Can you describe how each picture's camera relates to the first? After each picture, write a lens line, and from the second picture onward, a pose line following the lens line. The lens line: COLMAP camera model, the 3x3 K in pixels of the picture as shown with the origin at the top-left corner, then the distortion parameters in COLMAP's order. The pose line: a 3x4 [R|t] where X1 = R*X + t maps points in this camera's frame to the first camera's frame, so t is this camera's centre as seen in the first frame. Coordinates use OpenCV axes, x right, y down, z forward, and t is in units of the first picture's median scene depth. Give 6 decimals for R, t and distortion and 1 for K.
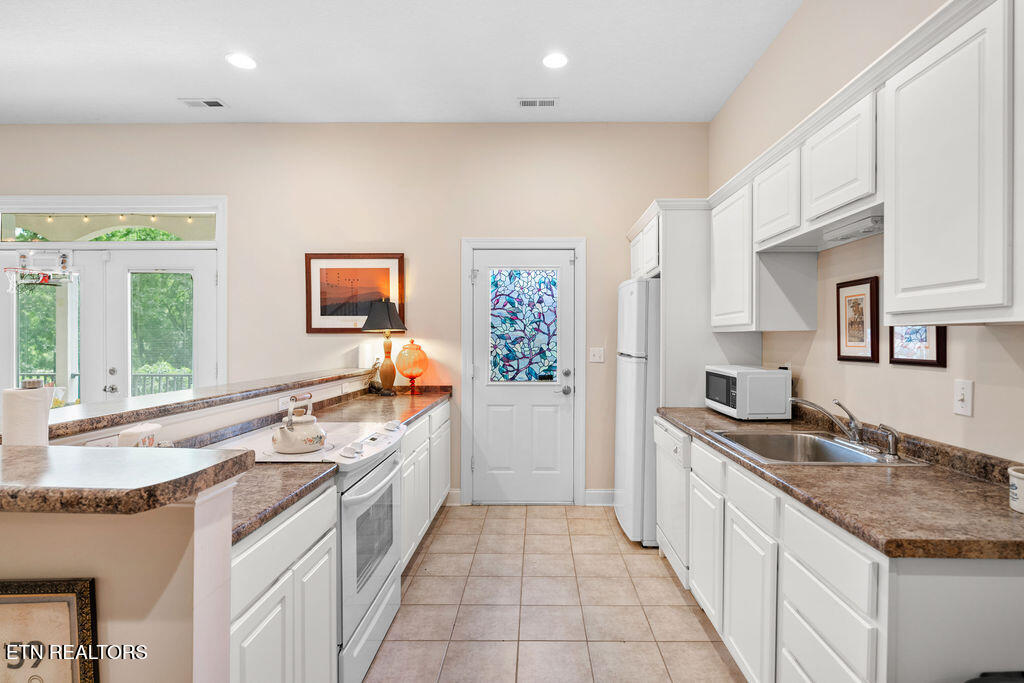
lens RADIAL K [[515.6, 0, 512.0], [0, 515.6, 341.5], [0, 0, 1]] dist [-0.014437, 0.000119]
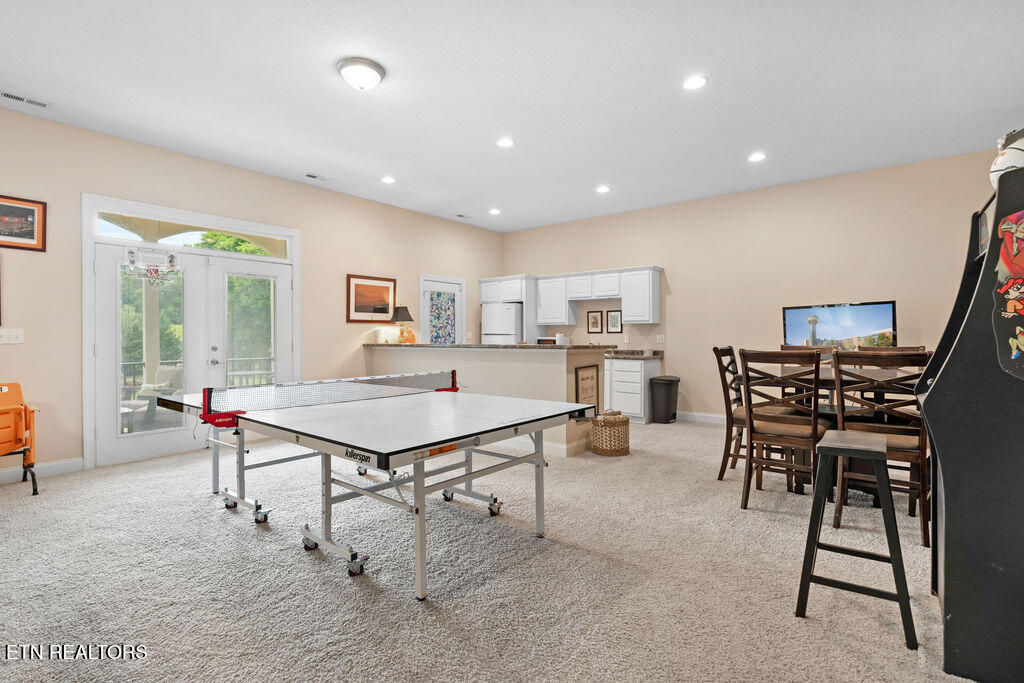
lens RADIAL K [[515.6, 0, 512.0], [0, 515.6, 341.5], [0, 0, 1]] dist [-0.014437, 0.000119]
pose [[0.614809, -0.010172, 0.788610, -1.372364], [0.005864, 0.999948, 0.008326, 0.033554], [-0.788654, -0.000494, 0.614837, -0.421428]]
